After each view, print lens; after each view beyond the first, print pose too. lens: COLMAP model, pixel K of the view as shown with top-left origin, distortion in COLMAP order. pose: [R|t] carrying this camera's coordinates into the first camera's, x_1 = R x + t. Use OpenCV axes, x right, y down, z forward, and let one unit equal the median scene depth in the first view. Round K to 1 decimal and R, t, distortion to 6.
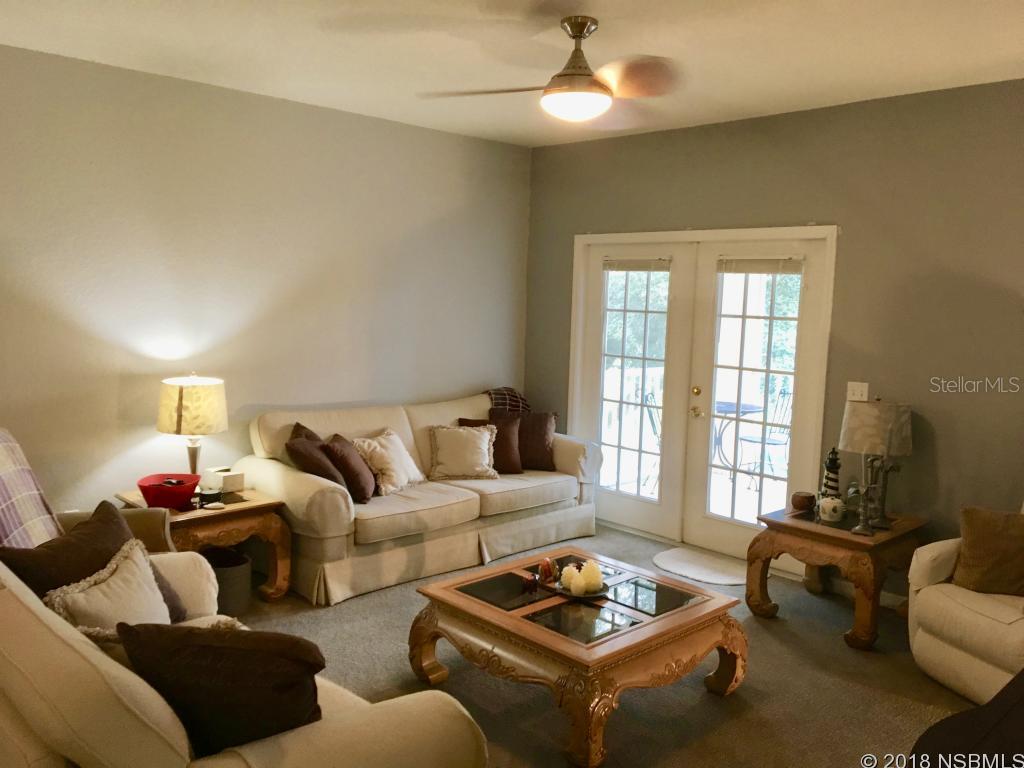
lens RADIAL K [[855.6, 0, 510.0], [0, 855.6, 377.8], [0, 0, 1]] dist [0.095002, -0.155512]
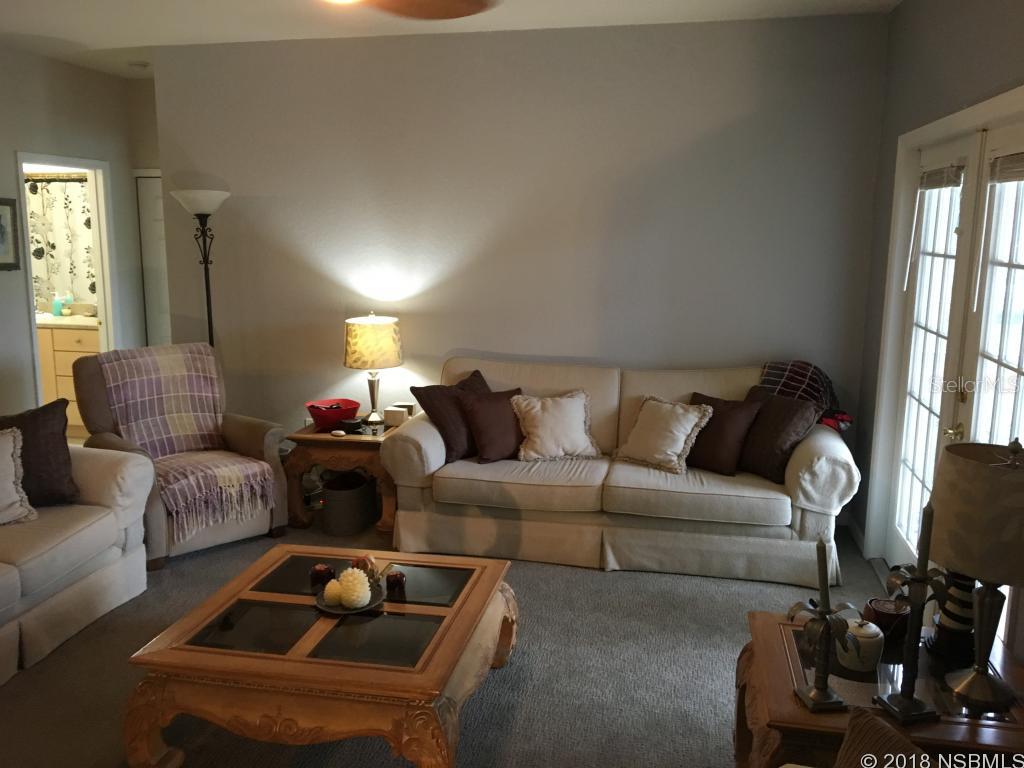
lens RADIAL K [[855.6, 0, 510.0], [0, 855.6, 377.8], [0, 0, 1]] dist [0.095002, -0.155512]
pose [[0.561937, 0.113753, -0.819321, 0.559392], [-0.067576, 0.993501, 0.091589, -0.030970], [0.824415, 0.003899, 0.565973, 0.464977]]
